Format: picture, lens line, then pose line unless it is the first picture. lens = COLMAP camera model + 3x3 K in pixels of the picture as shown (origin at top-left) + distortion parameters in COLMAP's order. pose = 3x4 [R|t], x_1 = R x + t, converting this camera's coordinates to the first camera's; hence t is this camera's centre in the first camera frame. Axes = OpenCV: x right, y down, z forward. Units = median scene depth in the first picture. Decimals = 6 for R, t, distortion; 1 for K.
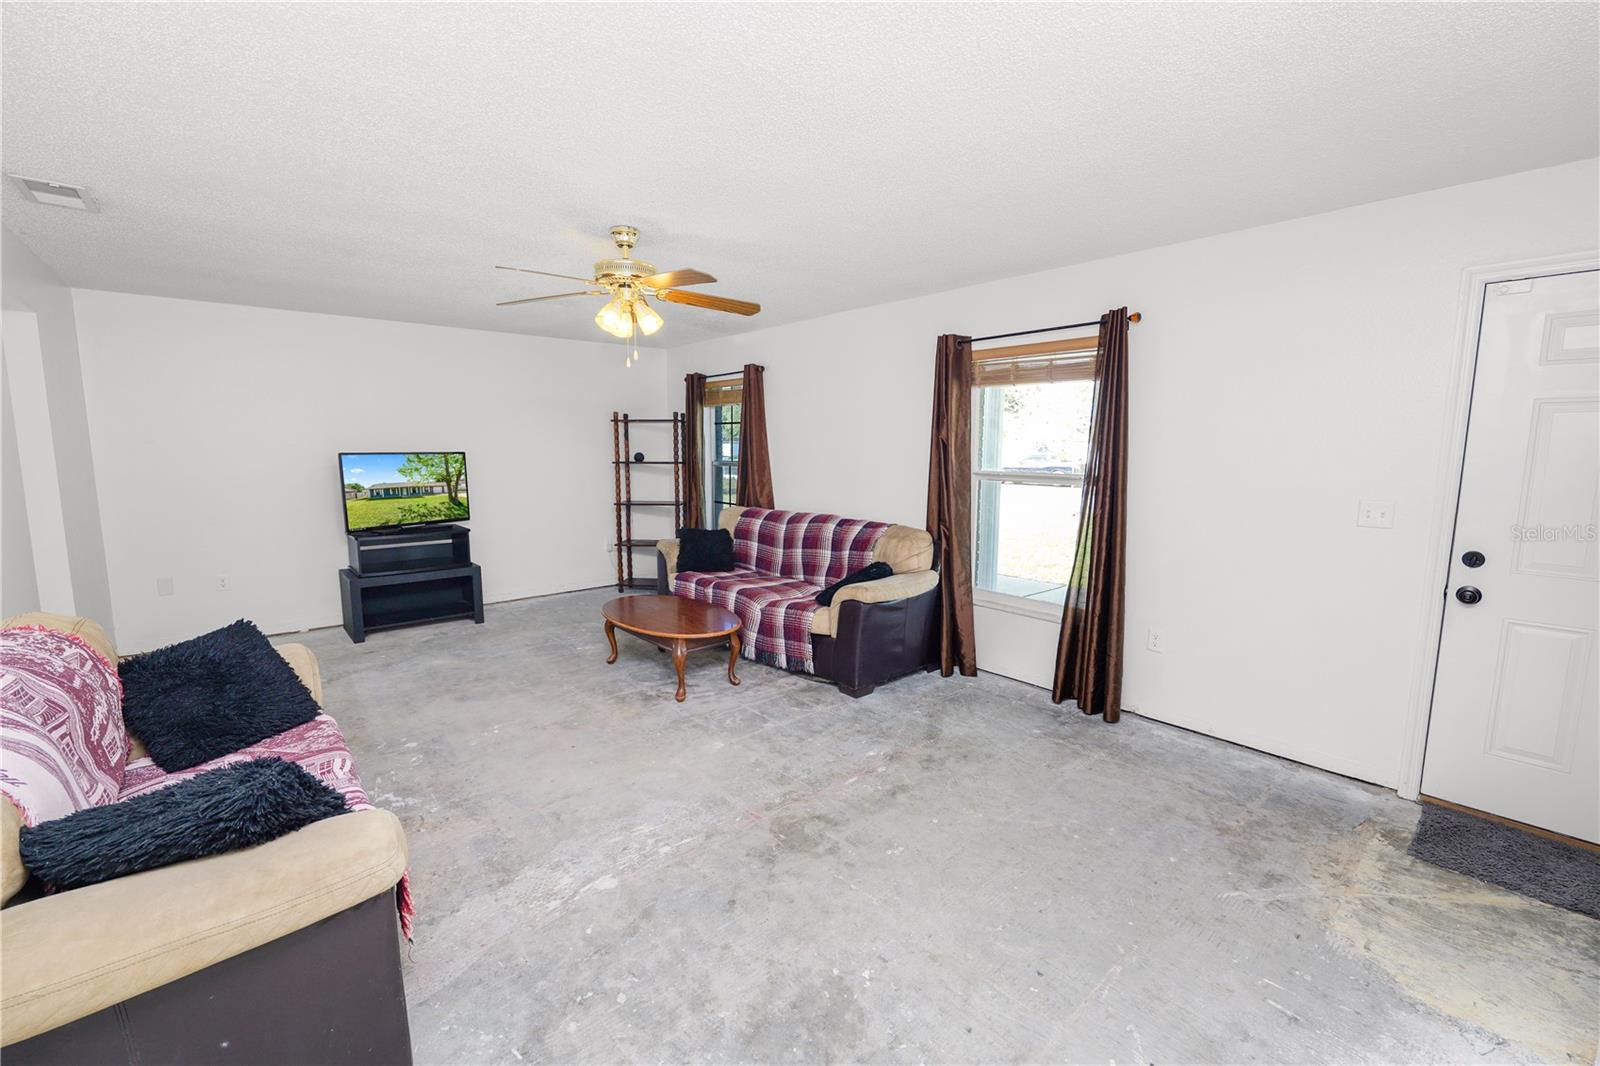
lens RADIAL K [[657.5, 0, 797.4], [0, 657.5, 526.3], [0, 0, 1]] dist [-0.013272, 0.000612]
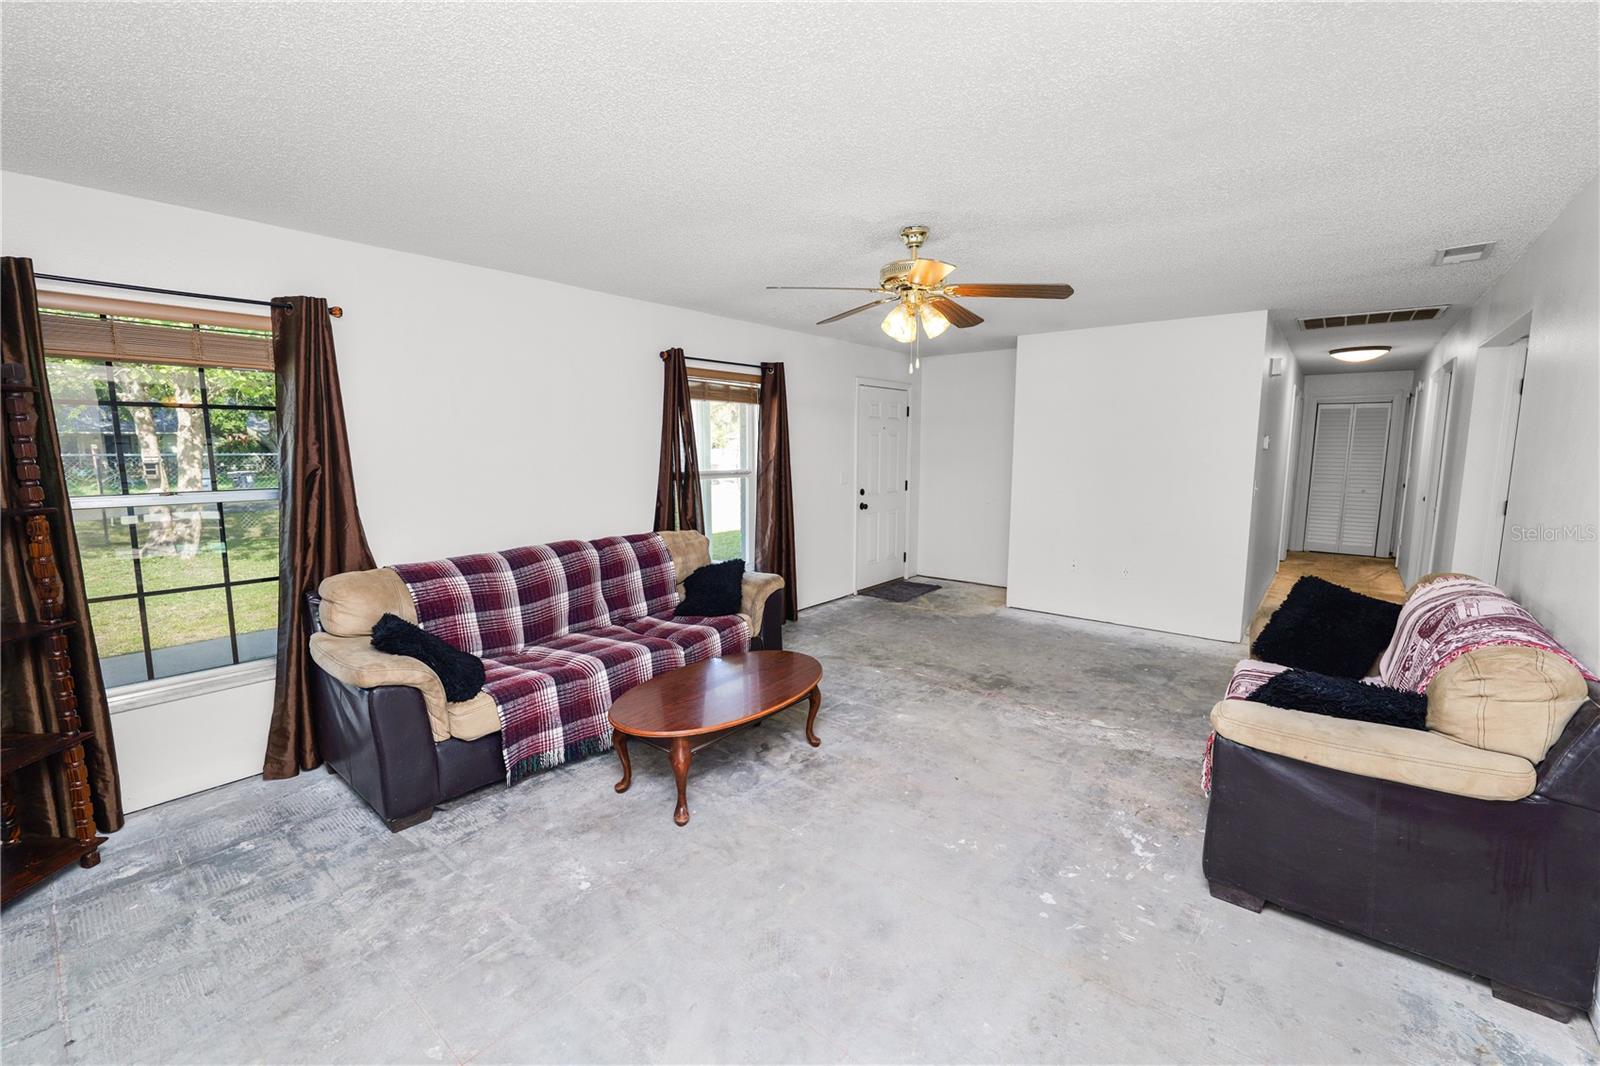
lens RADIAL K [[657.5, 0, 796.2], [0, 657.5, 526.5], [0, 0, 1]] dist [-0.013272, 0.000612]
pose [[-0.160953, -0.126003, 0.978886, -0.902511], [0.120115, 0.981944, 0.146147, -0.138311], [-0.979626, 0.141102, -0.142912, 1.005426]]
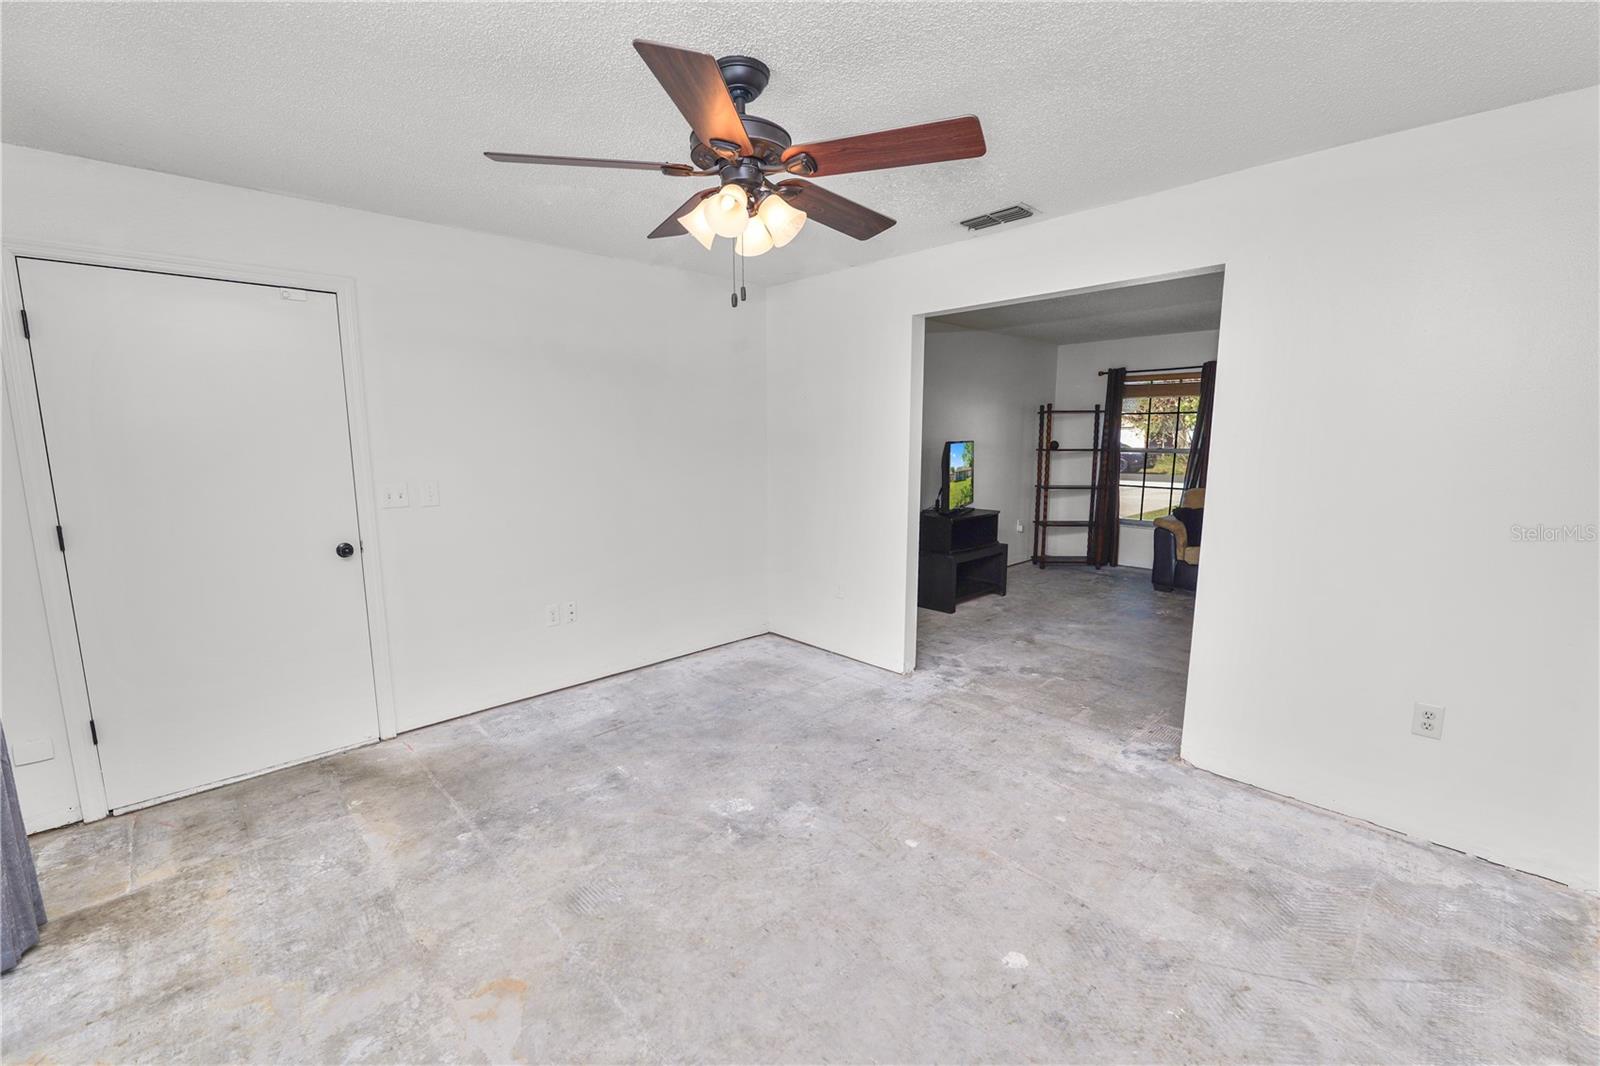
lens RADIAL K [[657.5, 0, 796.5], [0, 657.5, 540.8], [0, 0, 1]] dist [-0.013272, 0.000612]
pose [[0.998830, -0.010381, 0.047238, -1.158795], [0.008405, 0.999090, 0.041824, 0.007909], [-0.047629, -0.041378, 0.998008, -0.120179]]
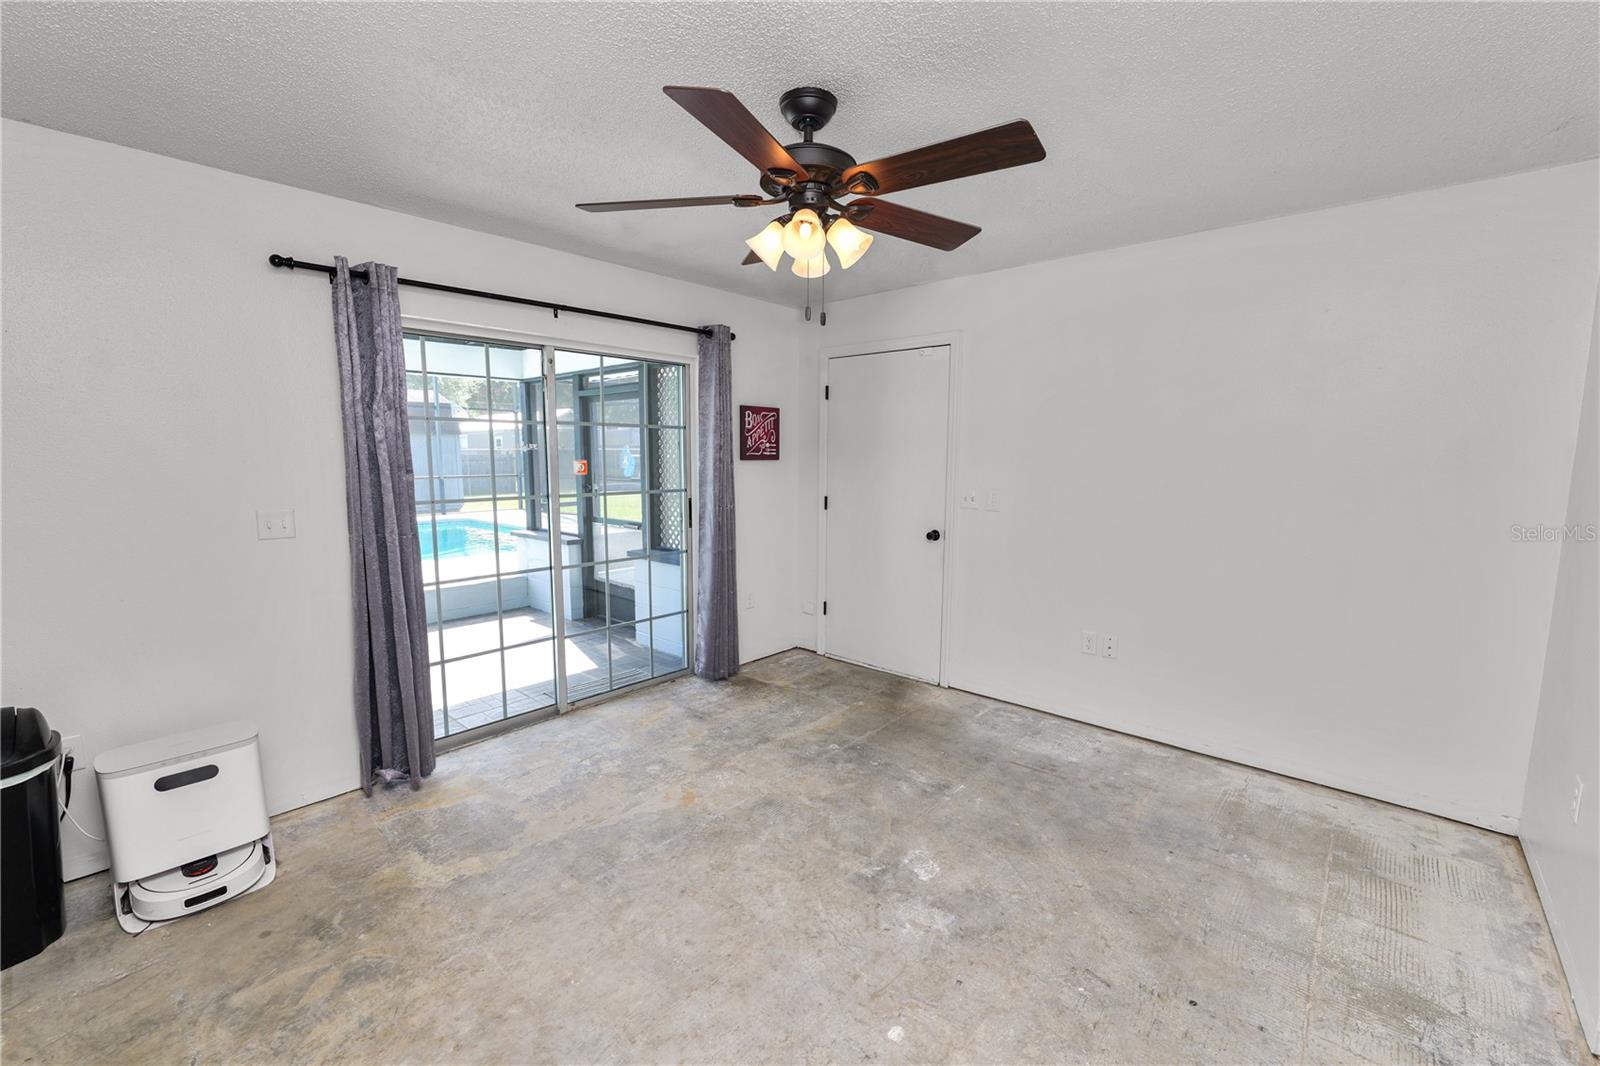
lens RADIAL K [[657.5, 0, 801.3], [0, 657.5, 534.7], [0, 0, 1]] dist [-0.013272, 0.000612]
pose [[0.130131, 0.127200, -0.983304, -0.686435], [-0.121039, 0.986357, 0.111577, -0.040920], [0.984081, 0.104498, 0.143752, 0.292569]]
